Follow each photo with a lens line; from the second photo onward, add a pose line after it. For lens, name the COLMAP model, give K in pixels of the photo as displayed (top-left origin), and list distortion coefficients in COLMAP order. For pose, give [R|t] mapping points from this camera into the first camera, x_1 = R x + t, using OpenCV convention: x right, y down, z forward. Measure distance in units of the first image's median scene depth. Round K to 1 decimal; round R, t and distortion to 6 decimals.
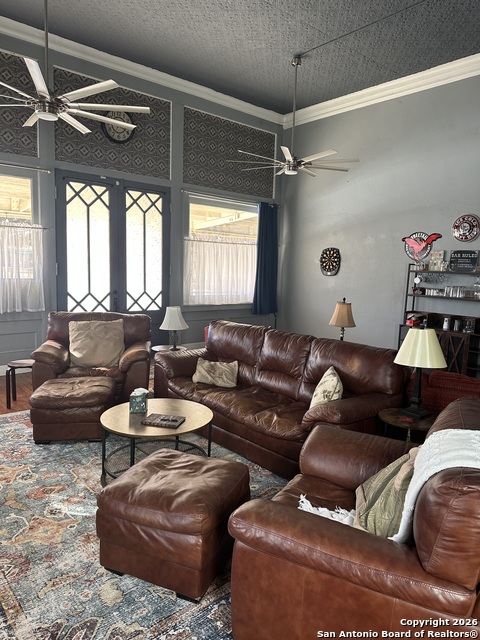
lens RADIAL K [[447.7, 0, 243.2], [0, 447.7, 318.7], [0, 0, 1]] dist [0.001810, -0.000719]
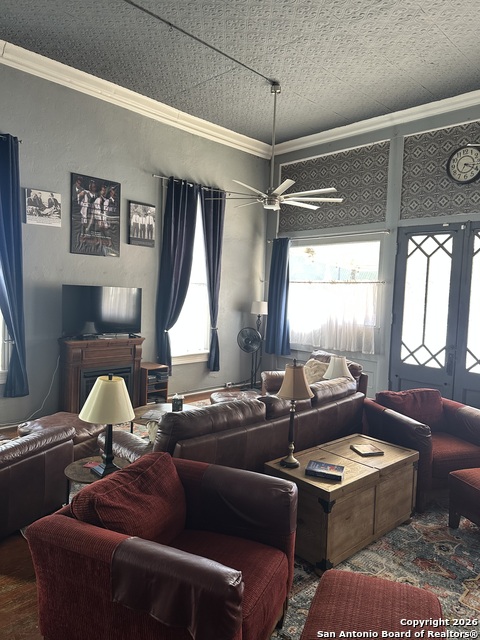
lens RADIAL K [[447.7, 0, 242.6], [0, 447.7, 323.7], [0, 0, 1]] dist [0.001810, -0.000719]
pose [[0.053754, 0.024890, -0.998244, 0.630556], [-0.171504, 0.985064, 0.015326, -0.051770], [0.983716, 0.170379, 0.057220, 0.573875]]
